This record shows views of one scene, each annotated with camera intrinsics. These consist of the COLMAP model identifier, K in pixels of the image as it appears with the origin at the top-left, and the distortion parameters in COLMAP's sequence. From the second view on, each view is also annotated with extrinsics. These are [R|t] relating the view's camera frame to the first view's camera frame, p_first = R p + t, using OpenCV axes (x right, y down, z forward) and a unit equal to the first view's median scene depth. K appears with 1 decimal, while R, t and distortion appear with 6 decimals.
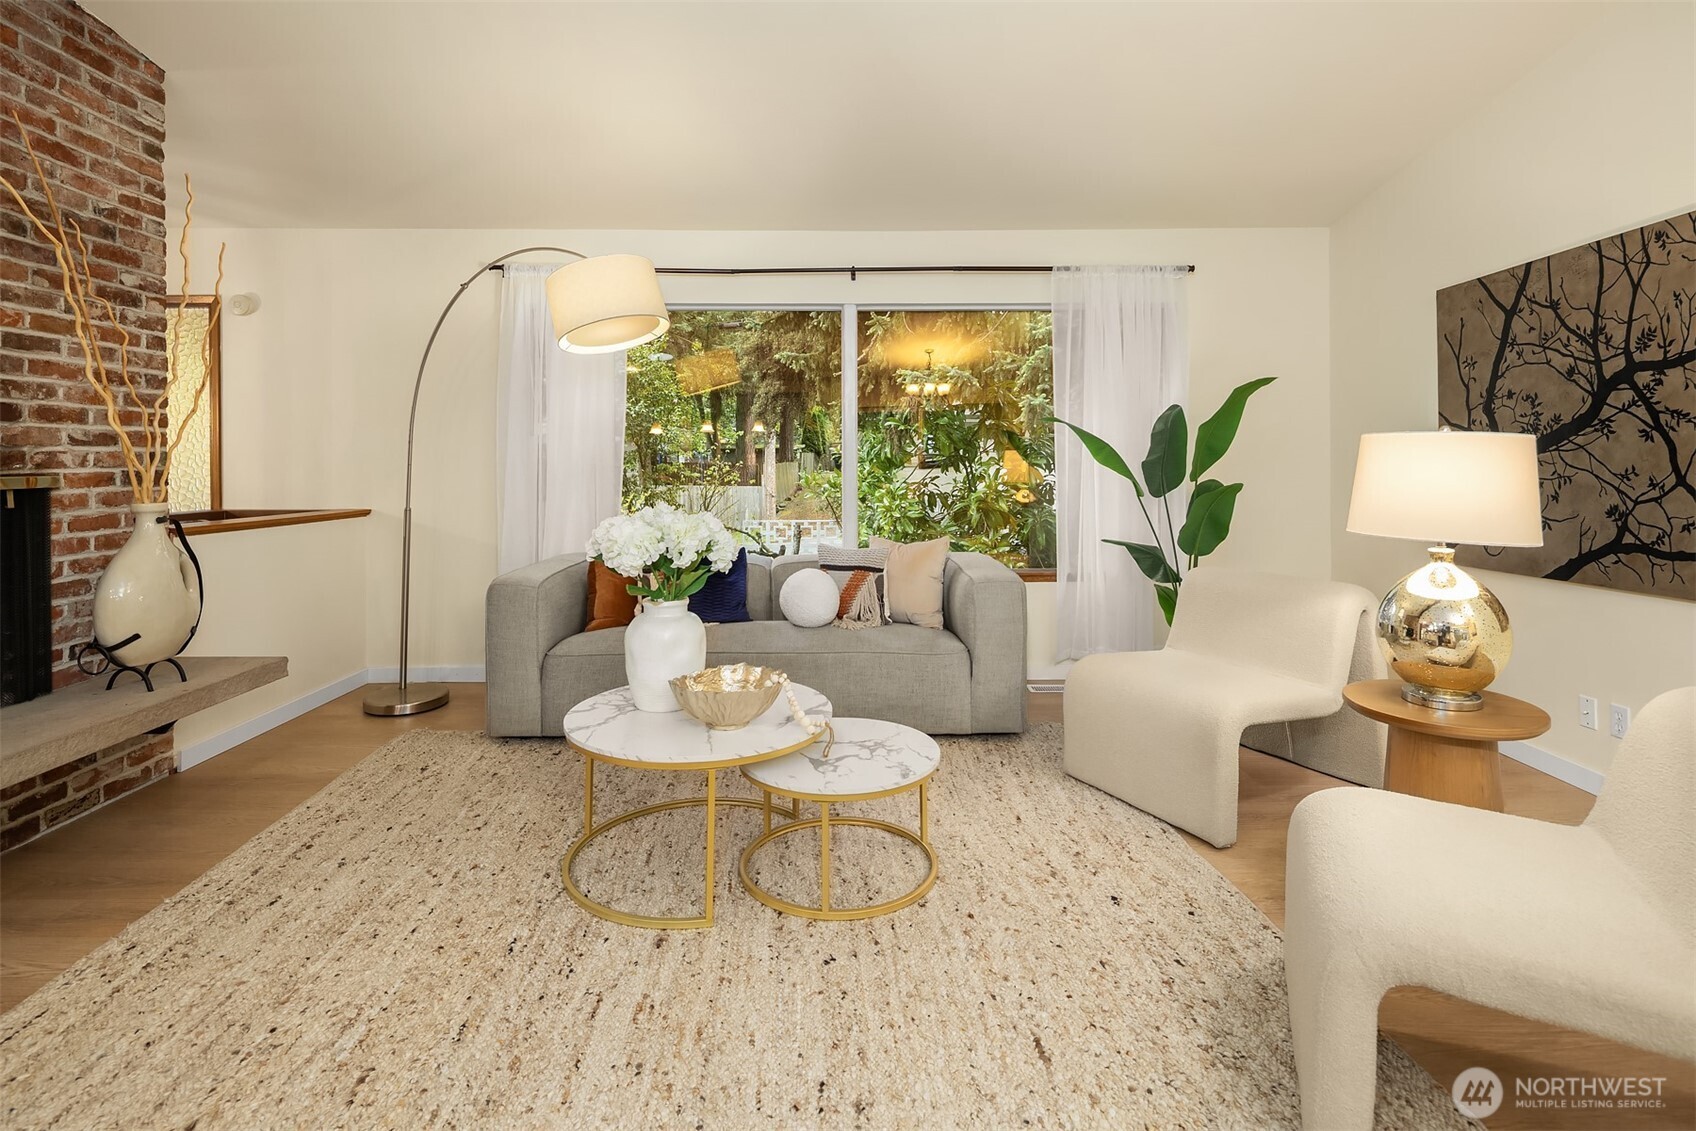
lens RADIAL K [[820.0, 0, 854.9], [0, 820.0, 461.0], [0, 0, 1]] dist [0.001035, -0.001445]
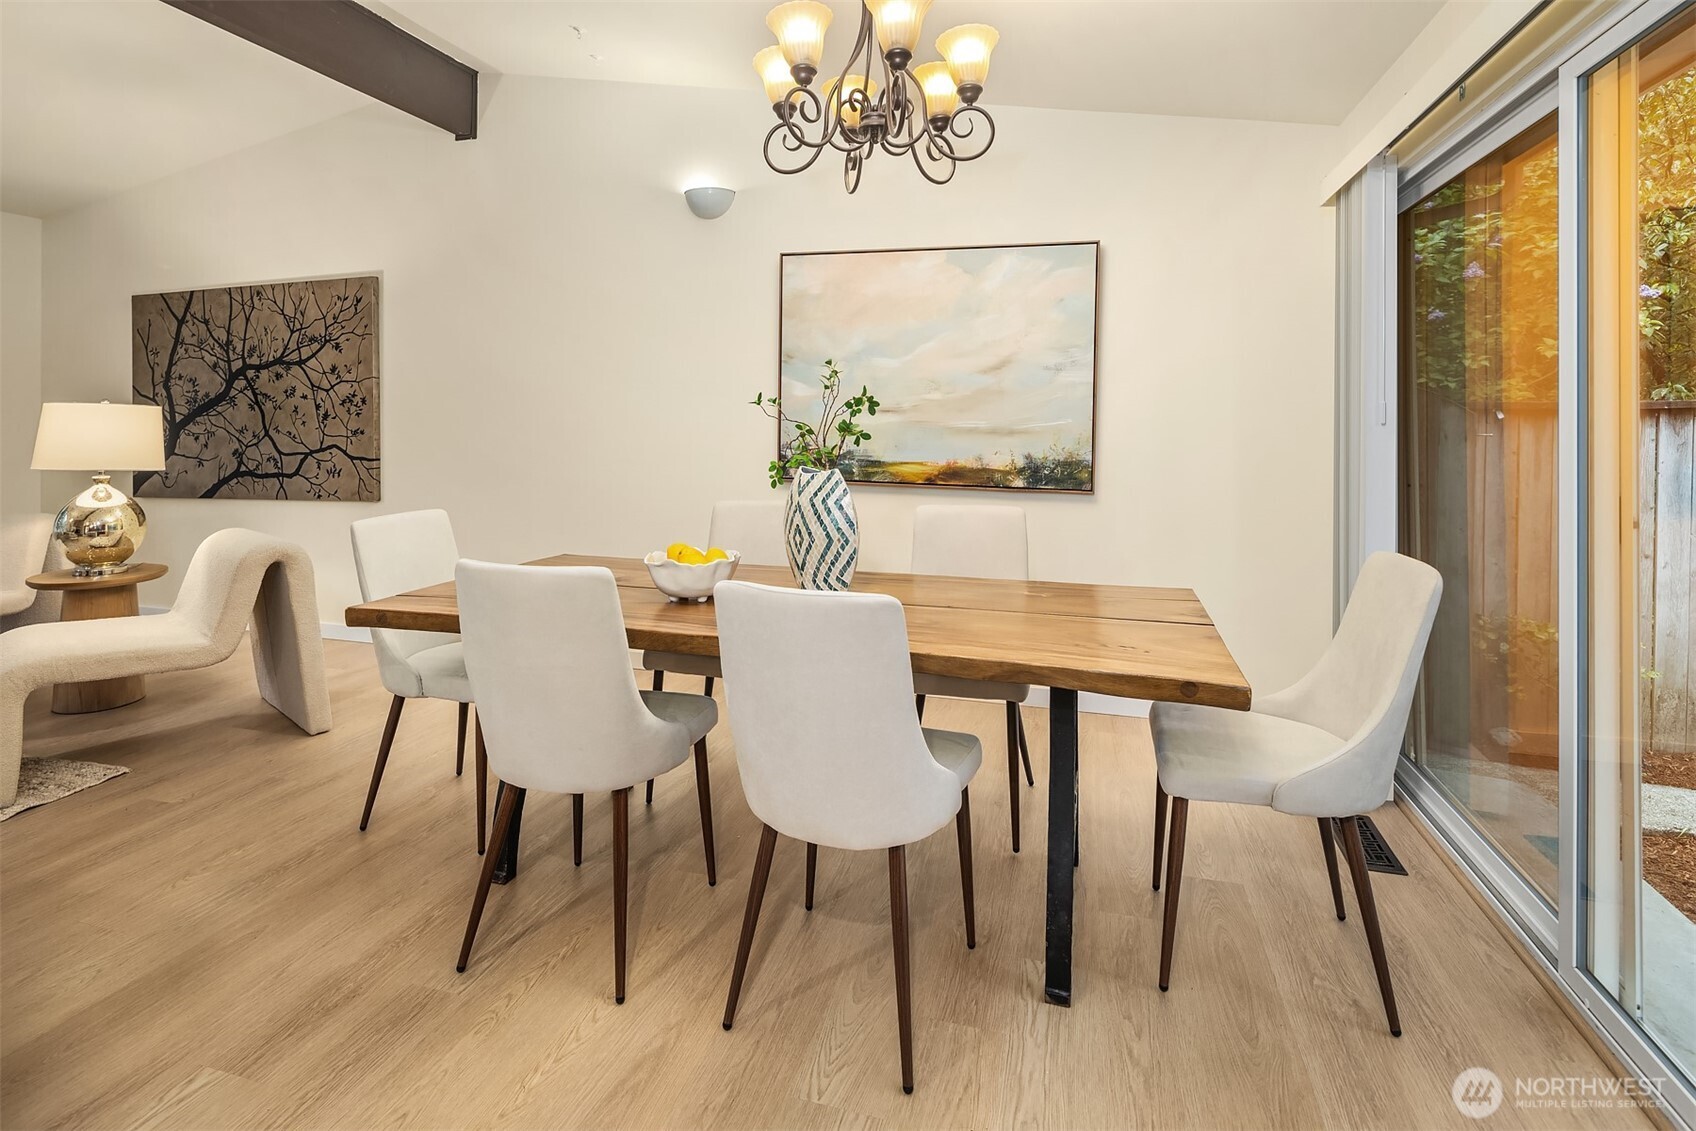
lens RADIAL K [[820.0, 0, 846.3], [0, 820.0, 414.1], [0, 0, 1]] dist [0.001035, -0.001445]
pose [[0.288854, 0.012292, 0.957294, -0.310910], [-0.000890, 0.999921, -0.012571, 0.003680], [-0.957373, 0.002779, 0.288842, -0.669027]]
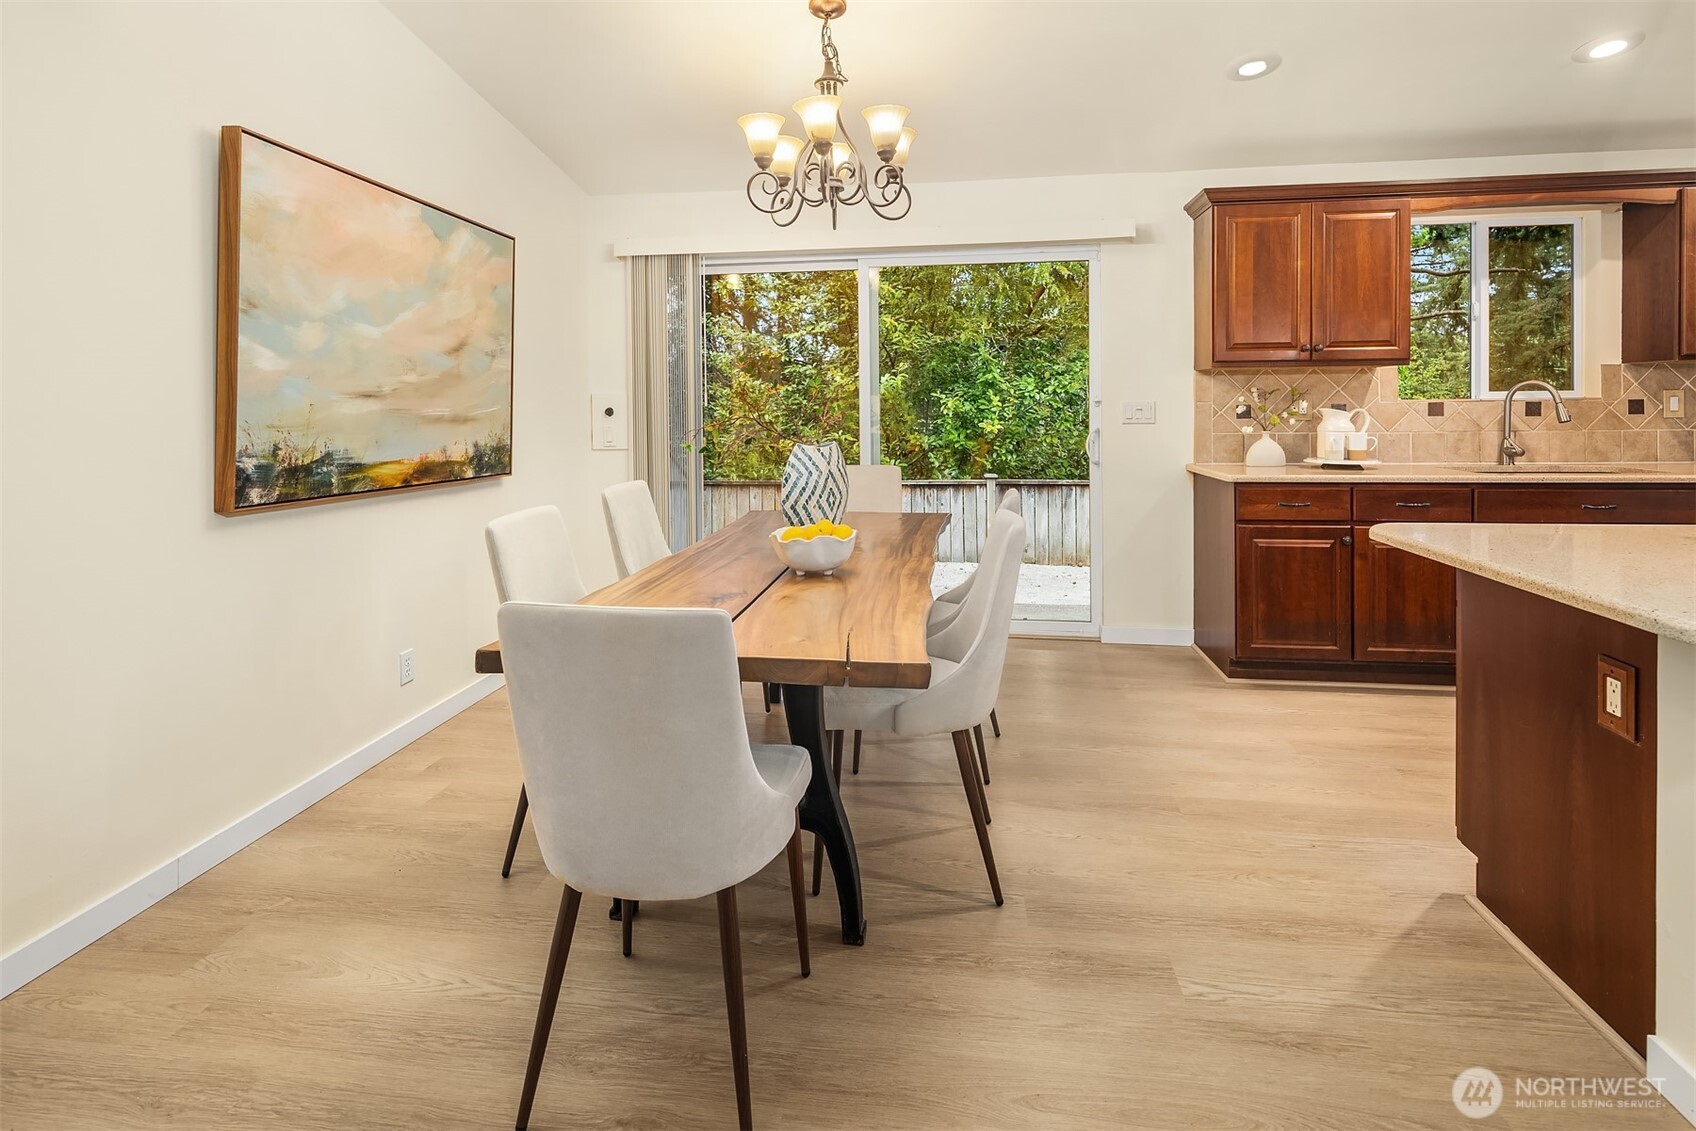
lens RADIAL K [[820.0, 0, 846.0], [0, 820.0, 421.2], [0, 0, 1]] dist [0.001035, -0.001445]
pose [[-0.989128, 0.011031, 0.146644, 0.244942], [0.014646, 0.999614, 0.023596, -0.002148], [-0.146328, 0.025488, -0.988908, 0.513243]]
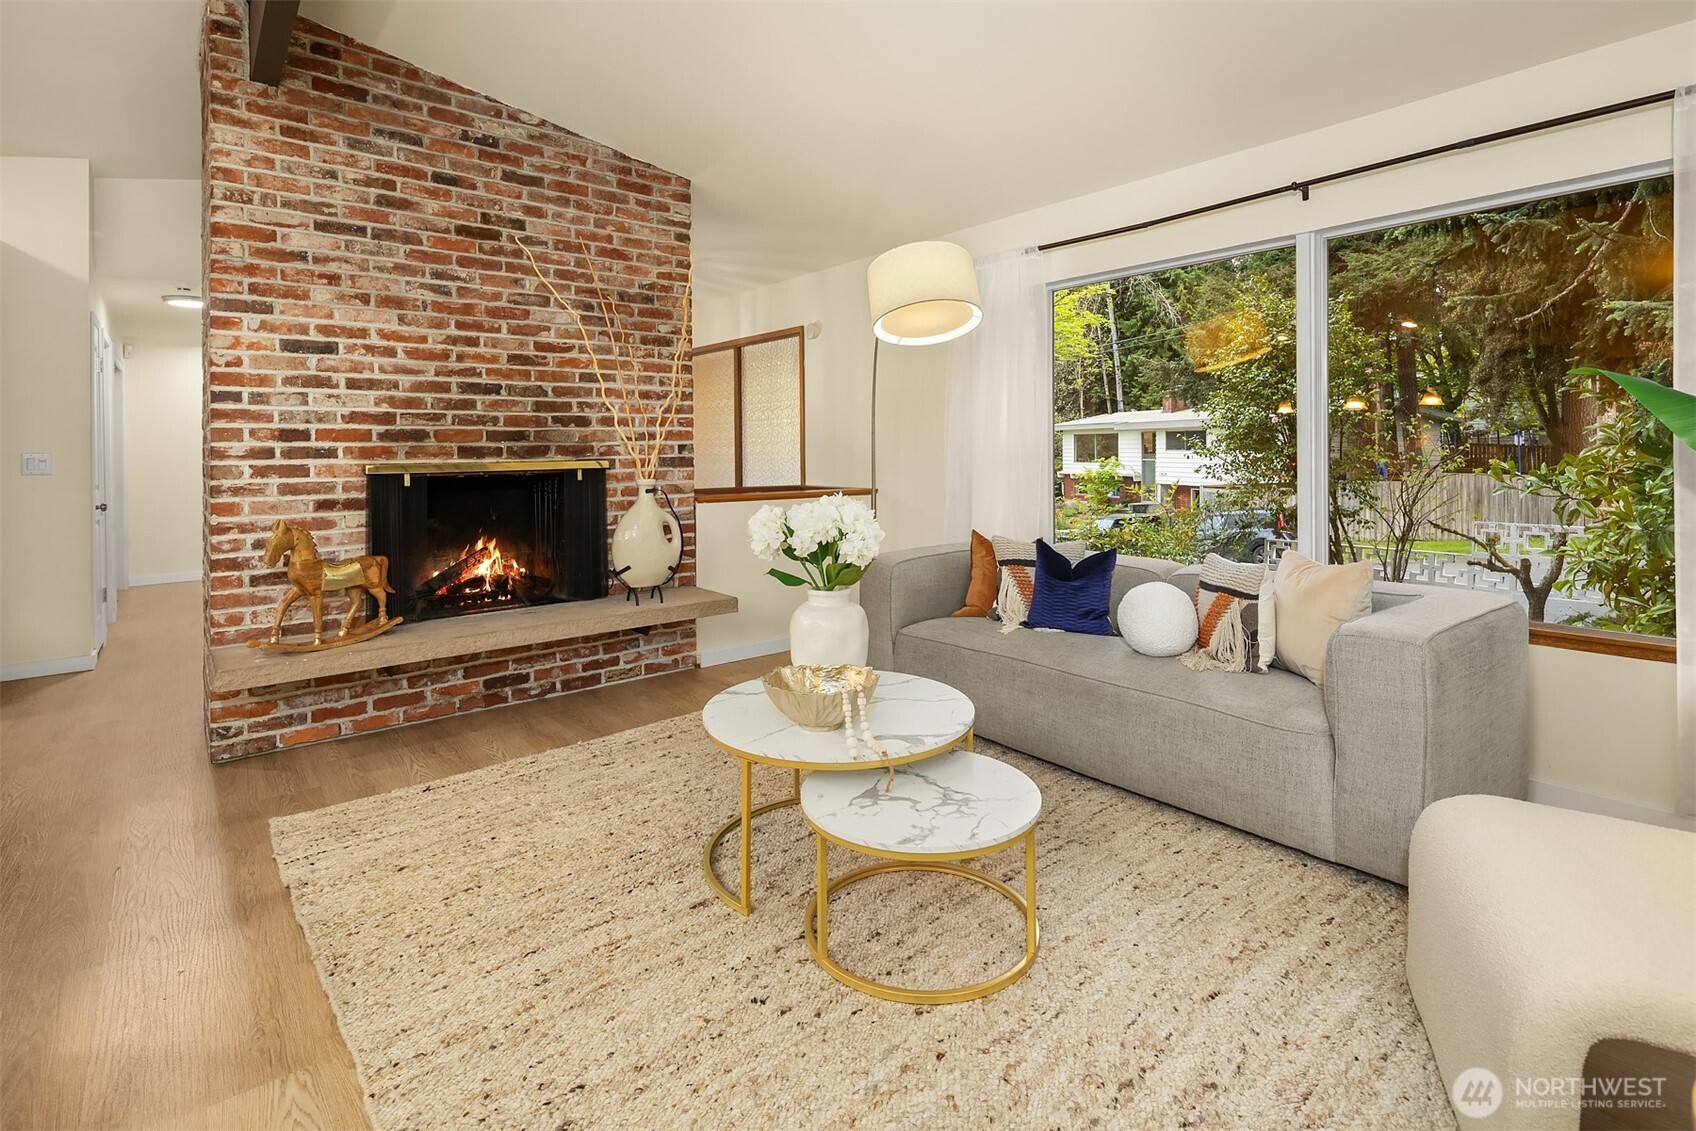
lens RADIAL K [[820.0, 0, 848.5], [0, 820.0, 450.5], [0, 0, 1]] dist [0.001035, -0.001445]
pose [[0.621278, -0.001187, -0.783589, 0.516772], [0.006922, 0.999968, 0.003973, -0.004135], [0.783559, -0.007893, 0.621267, 0.357281]]
